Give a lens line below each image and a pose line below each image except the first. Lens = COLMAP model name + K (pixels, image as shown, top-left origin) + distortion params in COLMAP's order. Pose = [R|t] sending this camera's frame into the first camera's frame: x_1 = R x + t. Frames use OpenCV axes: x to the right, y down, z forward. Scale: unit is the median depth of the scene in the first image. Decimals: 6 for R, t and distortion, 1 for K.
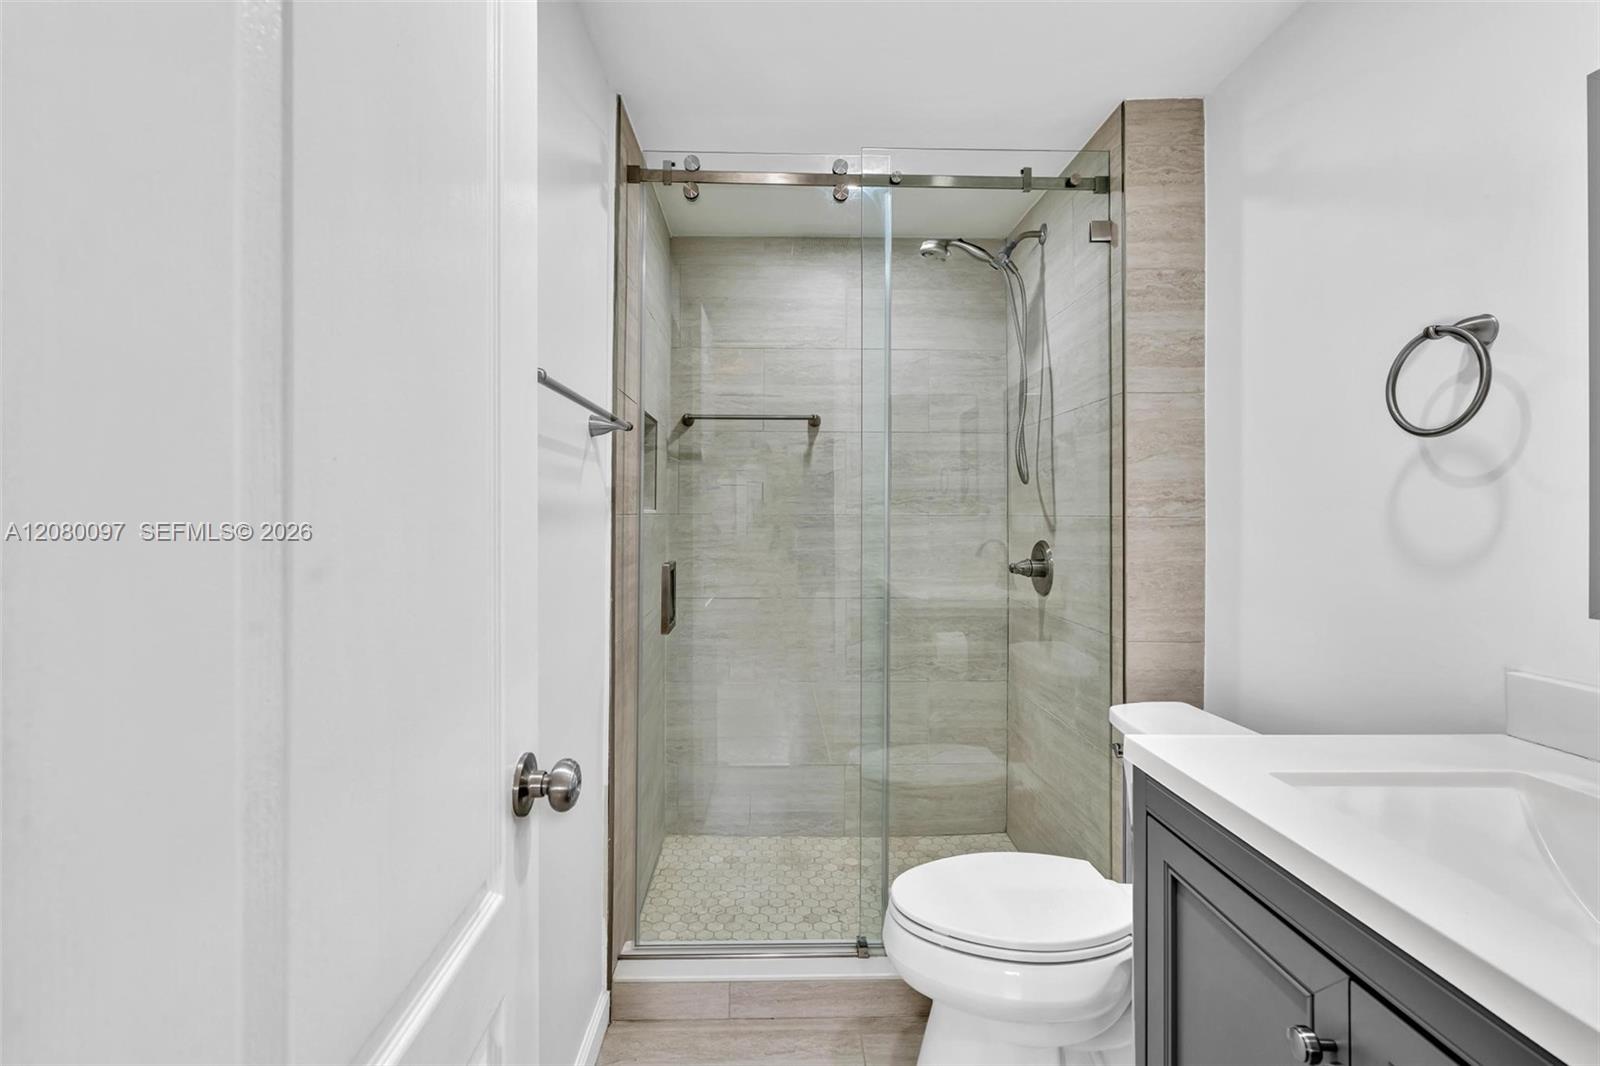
lens RADIAL K [[715.9, 0, 795.2], [0, 715.9, 529.6], [0, 0, 1]] dist [-0.003185, 0.000990]
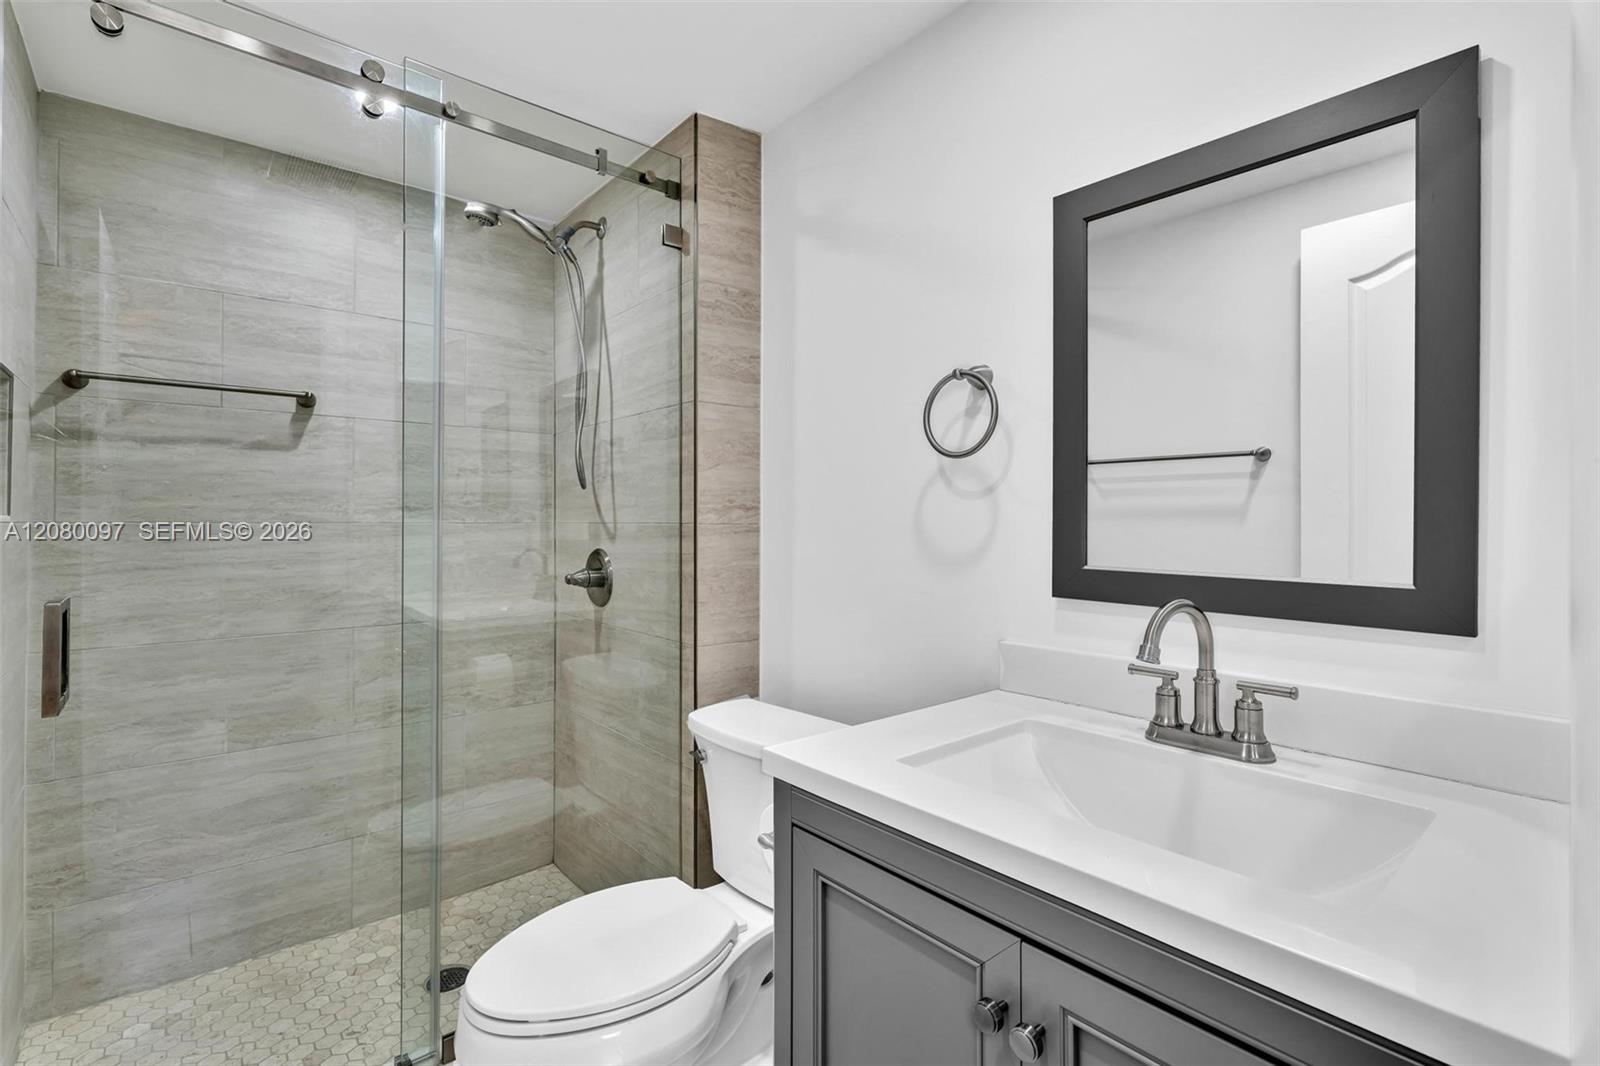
lens RADIAL K [[721.4, 0, 790.7], [0, 721.4, 529.1], [0, 0, 1]] dist [-0.003392, 0.003041]
pose [[0.786856, -0.008578, 0.617077, -0.052722], [0.015070, 0.999872, -0.005318, -0.002246], [-0.616952, 0.013484, 0.786885, 0.093558]]
